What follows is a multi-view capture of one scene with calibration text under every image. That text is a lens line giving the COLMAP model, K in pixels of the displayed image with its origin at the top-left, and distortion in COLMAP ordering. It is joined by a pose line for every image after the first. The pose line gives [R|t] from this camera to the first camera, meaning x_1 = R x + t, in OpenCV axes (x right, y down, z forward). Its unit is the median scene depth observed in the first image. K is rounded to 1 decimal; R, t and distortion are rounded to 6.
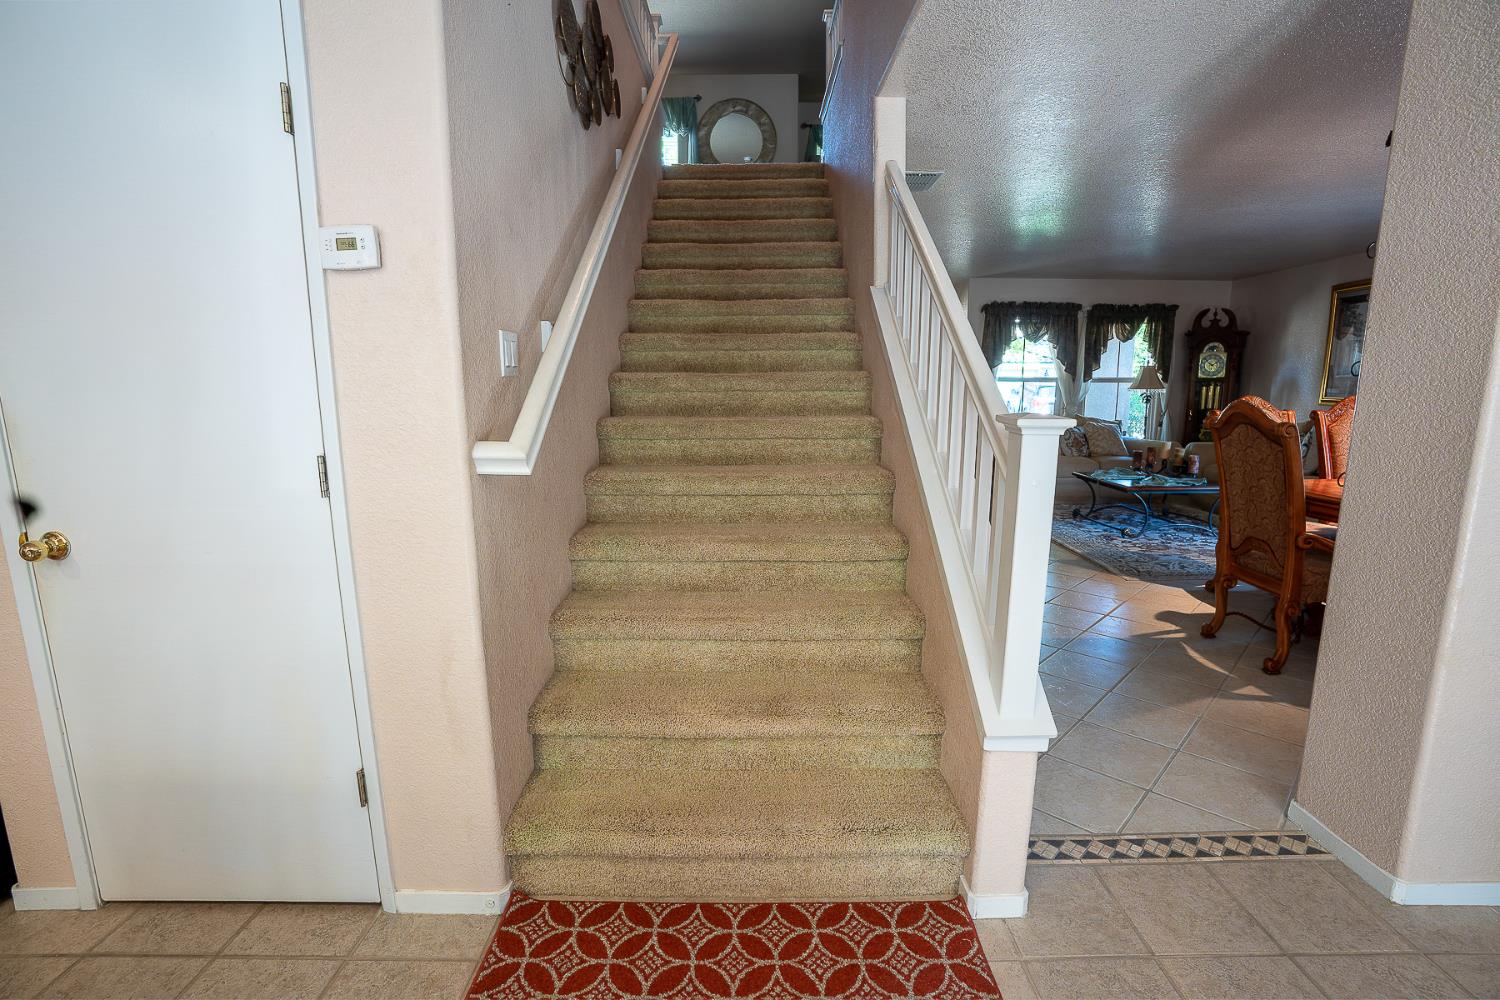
lens RADIAL K [[690.4, 0, 747.9], [0, 690.4, 506.2], [0, 0, 1]] dist [-0.071670, 0.029031]
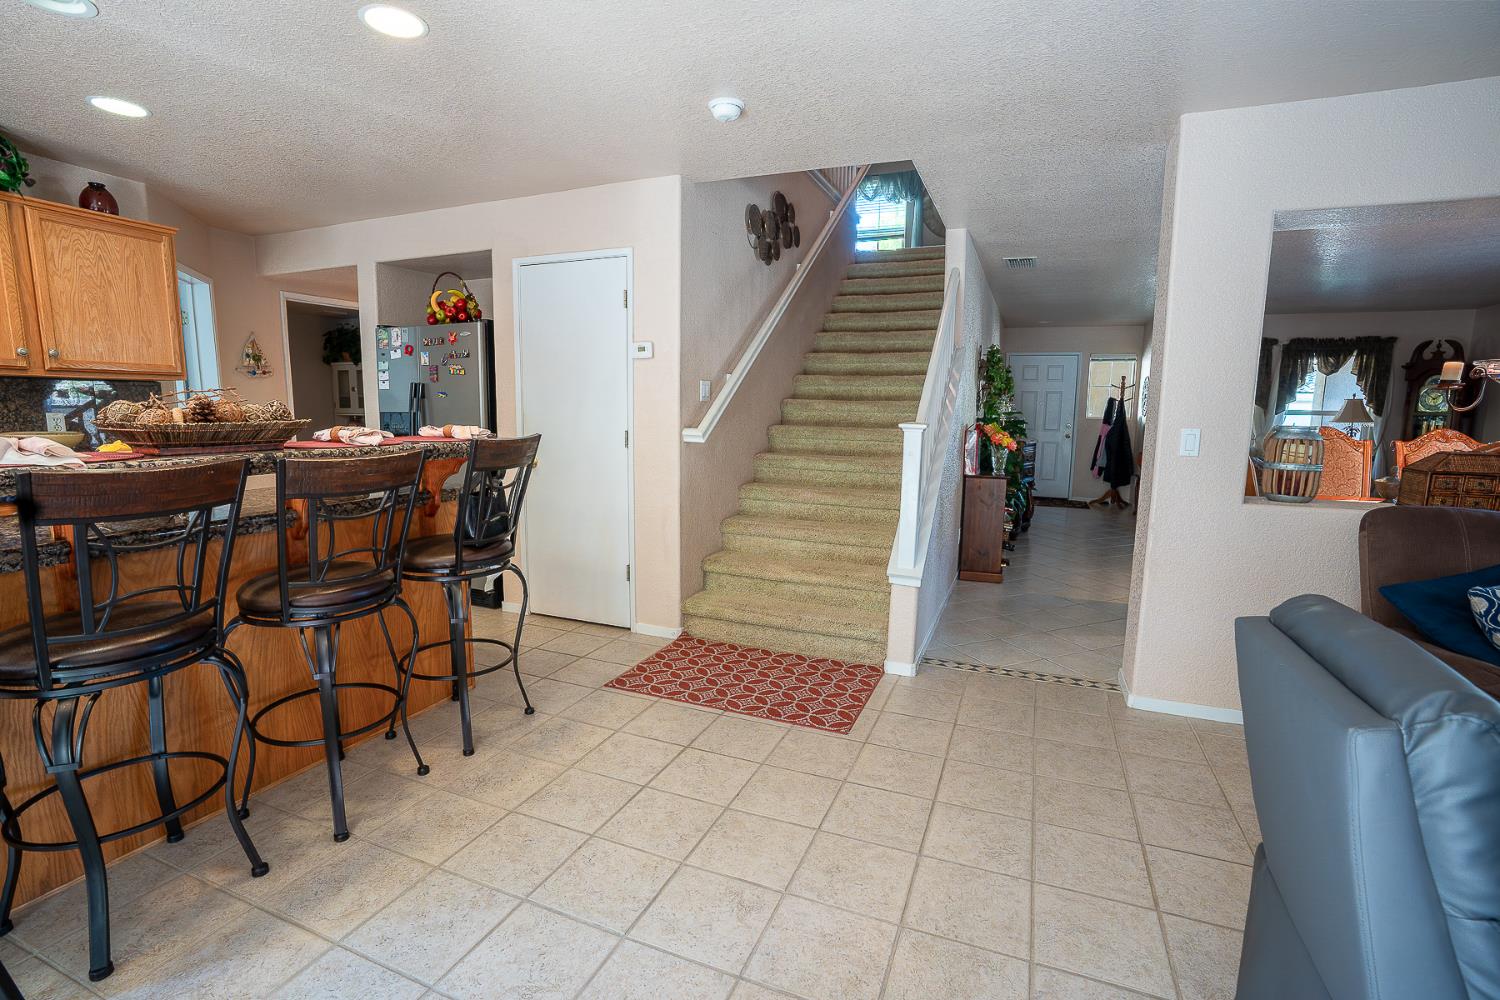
lens RADIAL K [[690.4, 0, 747.9], [0, 690.4, 506.2], [0, 0, 1]] dist [-0.071670, 0.029031]
pose [[0.924248, 0.071909, -0.374960, 0.167239], [-0.084173, 0.996316, -0.016407, 0.045440], [0.372399, 0.046726, 0.926896, -0.260921]]
